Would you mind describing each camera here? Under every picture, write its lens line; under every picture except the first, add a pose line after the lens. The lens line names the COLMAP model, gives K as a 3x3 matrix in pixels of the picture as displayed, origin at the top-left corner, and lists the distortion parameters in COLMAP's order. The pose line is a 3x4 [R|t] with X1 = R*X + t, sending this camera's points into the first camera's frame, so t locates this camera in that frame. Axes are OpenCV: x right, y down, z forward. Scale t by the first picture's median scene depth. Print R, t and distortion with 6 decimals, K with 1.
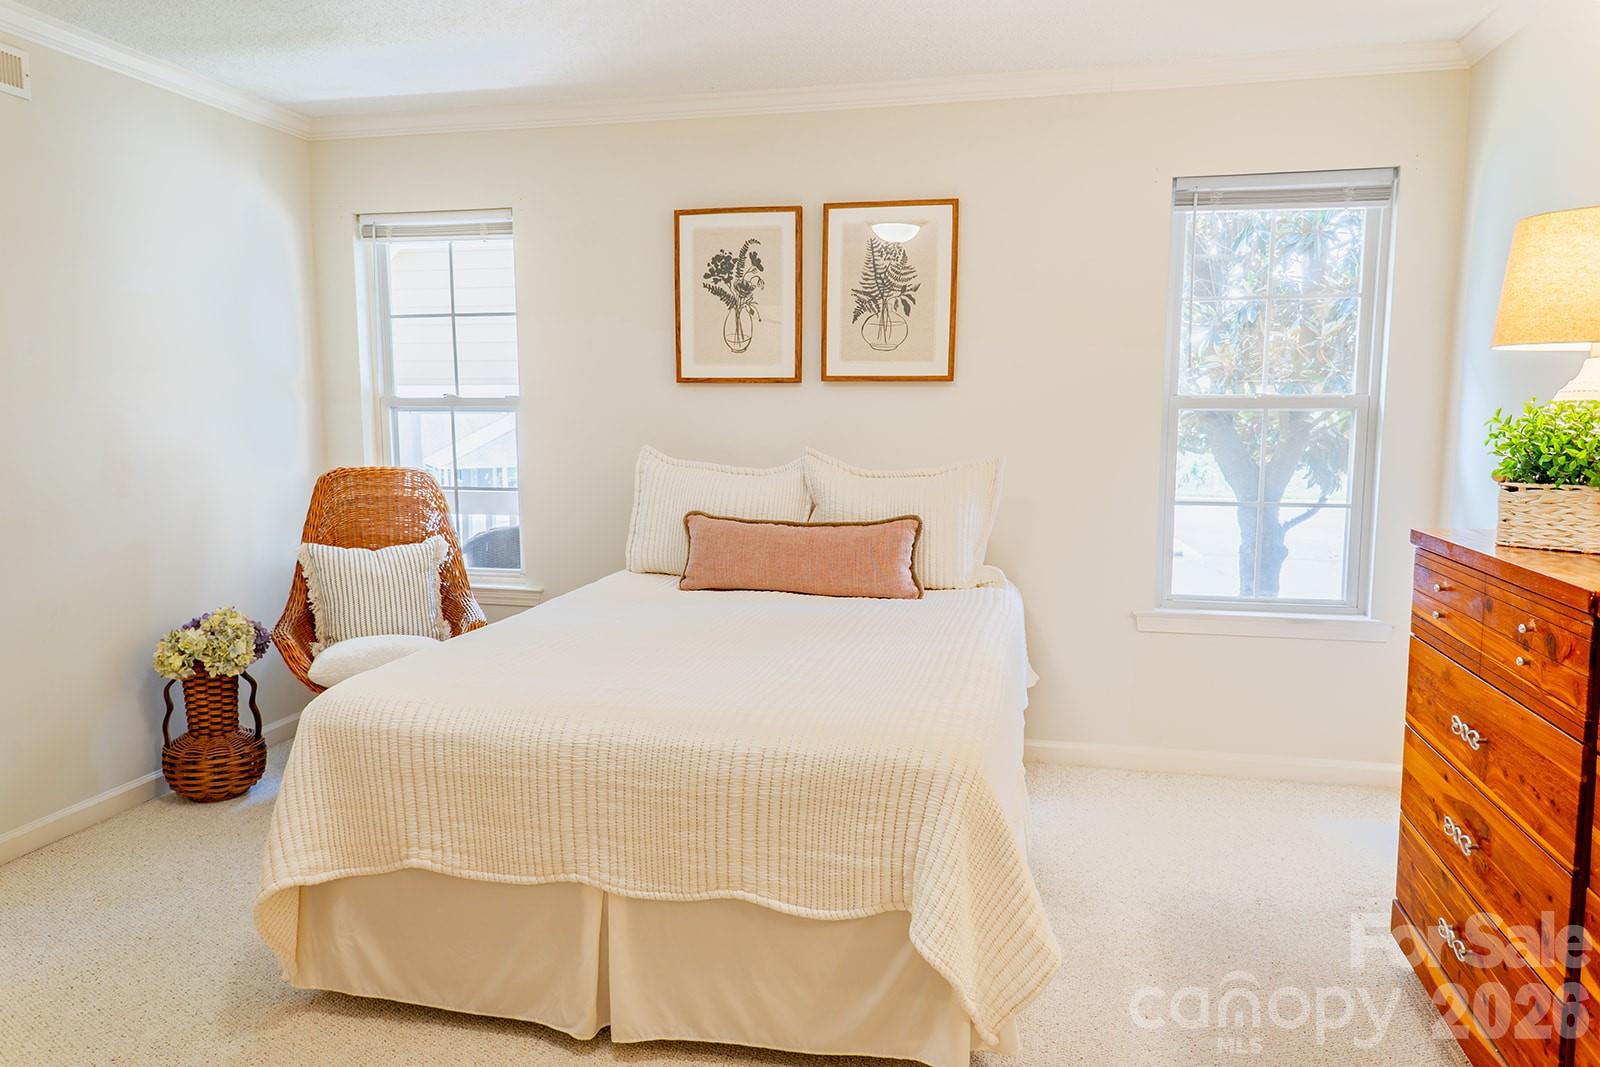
lens RADIAL K [[1086.3, 0, 800.0], [0, 1086.3, 533.5], [0, 0, 1]] dist [0.046998, -0.059529]
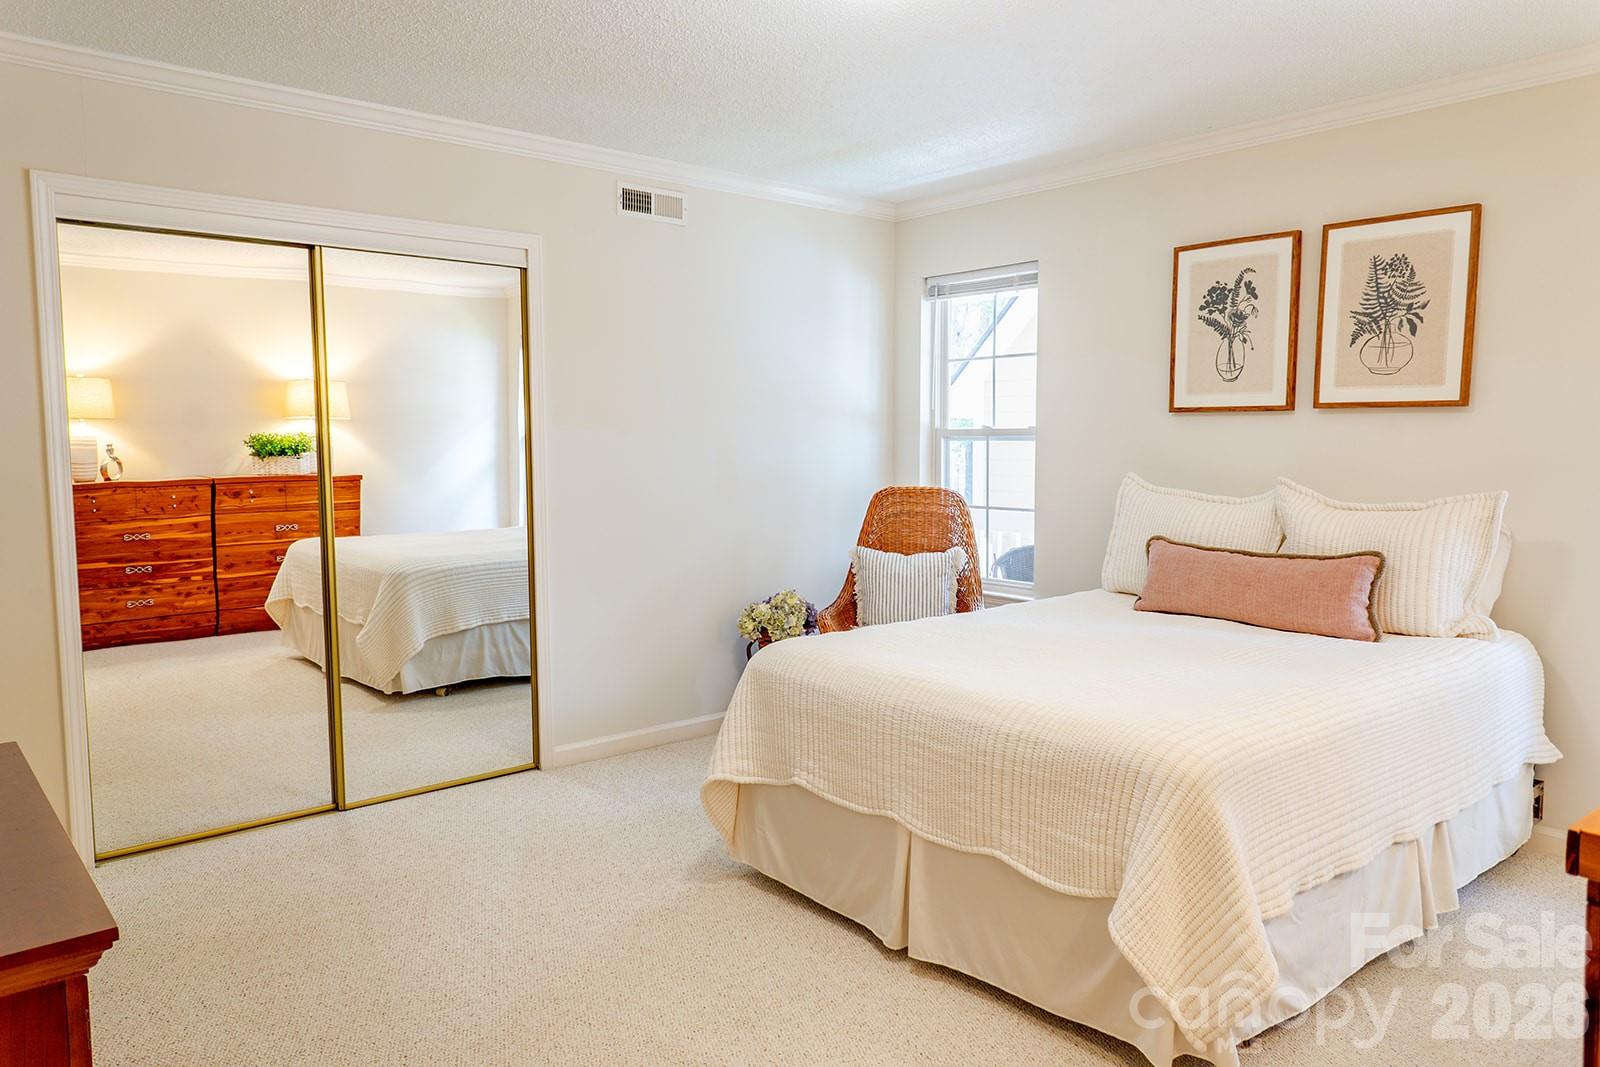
lens RADIAL K [[1086.3, 0, 800.0], [0, 1086.3, 533.5], [0, 0, 1]] dist [0.046998, -0.059529]
pose [[0.804180, 0.051738, -0.592129, 0.238917], [-0.068427, 0.997640, -0.005761, 0.006363], [0.590433, 0.045151, 0.805822, -0.040178]]
